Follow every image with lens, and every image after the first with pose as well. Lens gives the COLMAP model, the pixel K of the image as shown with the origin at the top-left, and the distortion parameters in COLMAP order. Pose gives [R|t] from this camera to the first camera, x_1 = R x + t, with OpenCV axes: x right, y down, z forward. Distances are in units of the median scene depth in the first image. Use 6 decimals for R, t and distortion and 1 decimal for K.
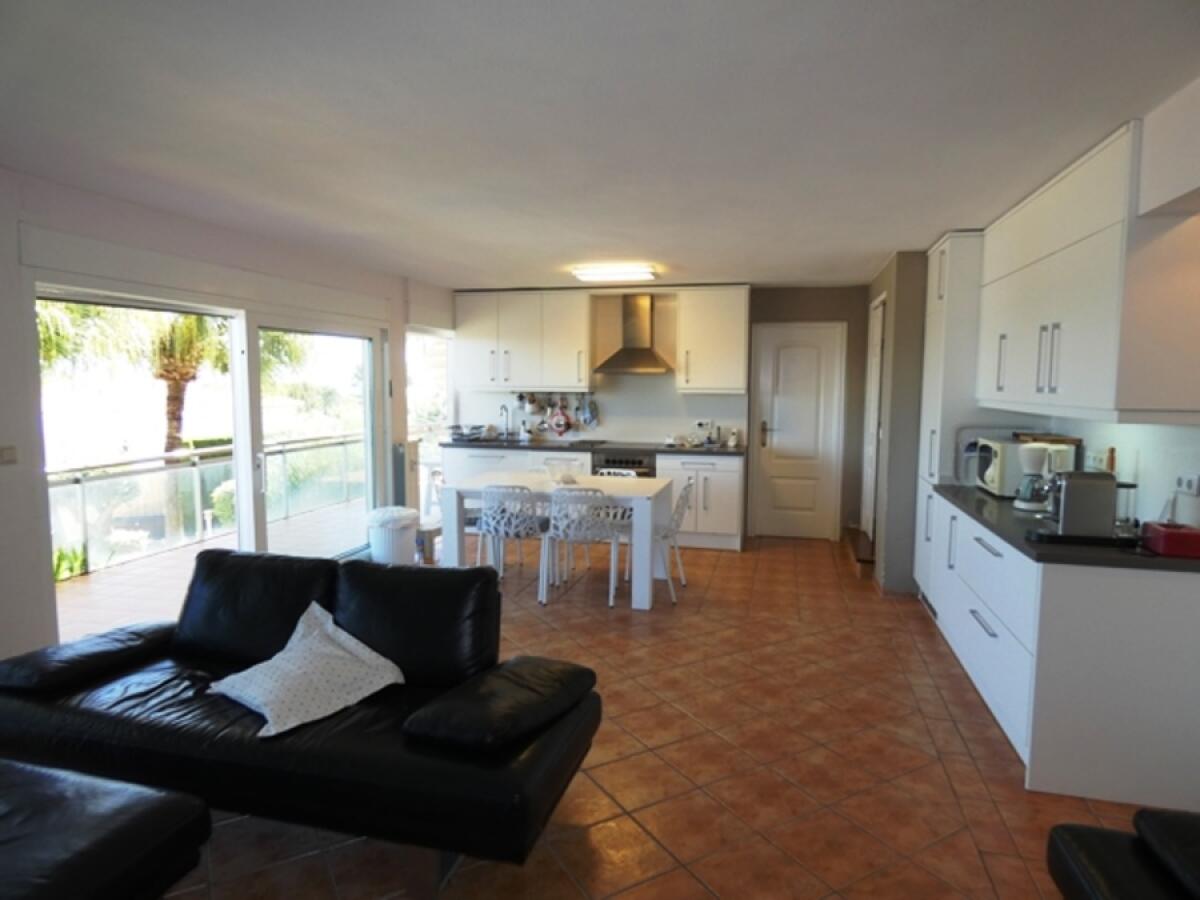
lens RADIAL K [[720.0, 0, 599.5], [0, 720.0, 444.0], [0, 0, 1]] dist [-0.004900, -0.001017]
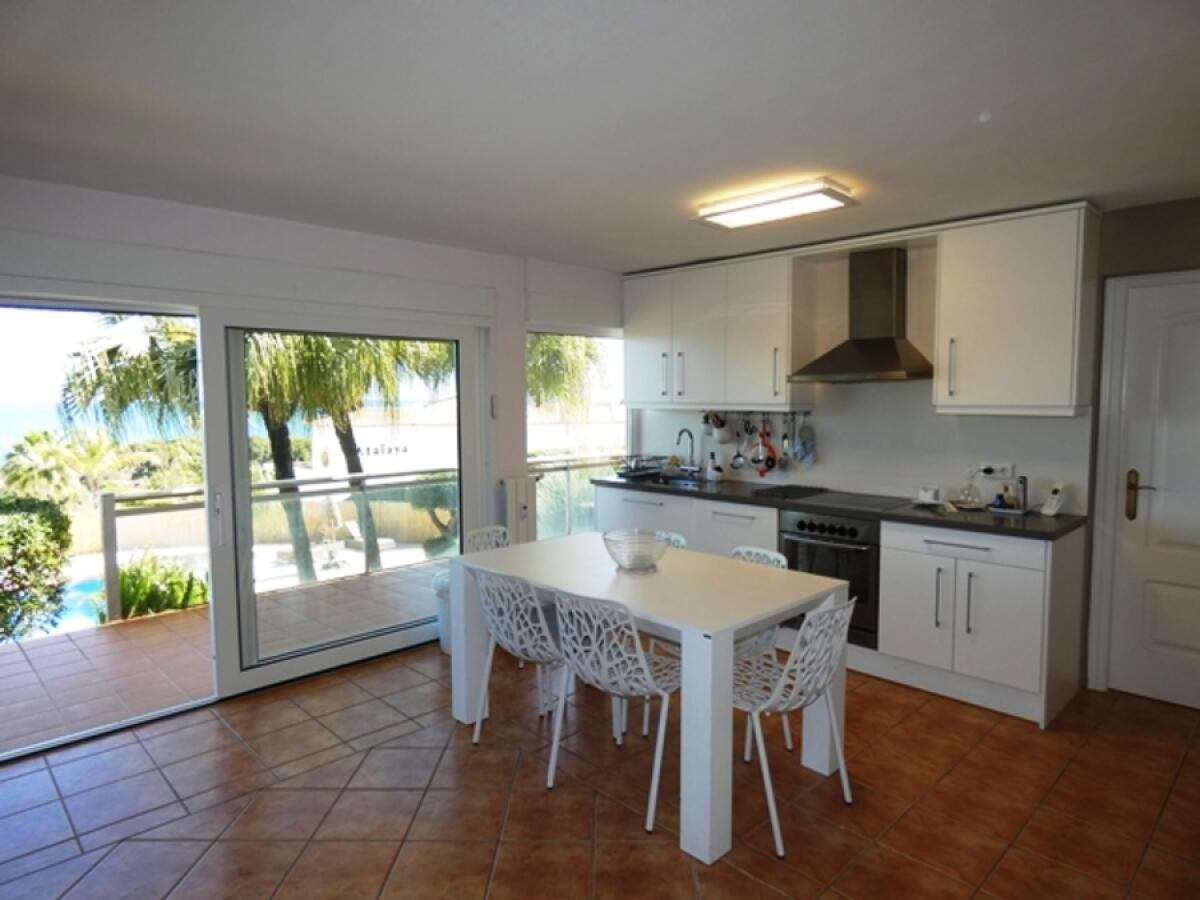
lens RADIAL K [[718.4, 0, 594.6], [0, 718.4, 444.7], [0, 0, 1]] dist [-0.003586, -0.000244]
pose [[0.851961, 0.027482, -0.522883, 0.185652], [-0.037512, 0.999259, -0.008599, -0.033880], [0.522259, 0.026940, 0.852361, 0.404724]]
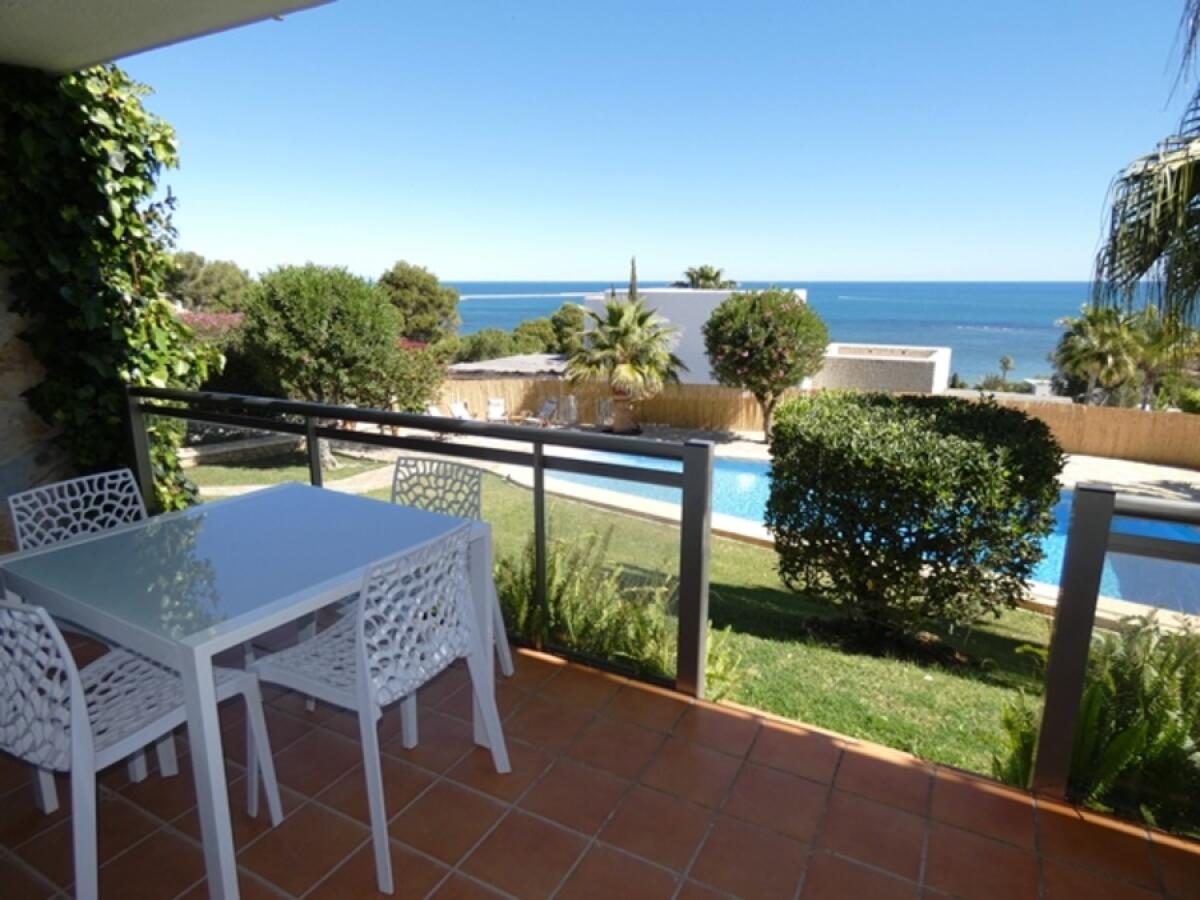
lens RADIAL K [[718.4, 0, 594.6], [0, 718.4, 444.7], [0, 0, 1]] dist [-0.003586, -0.000244]
pose [[-0.253134, 0.215620, -0.943096, -0.363248], [-0.087356, 0.965769, 0.244251, -0.038605], [0.963479, 0.144214, -0.225633, 0.668339]]
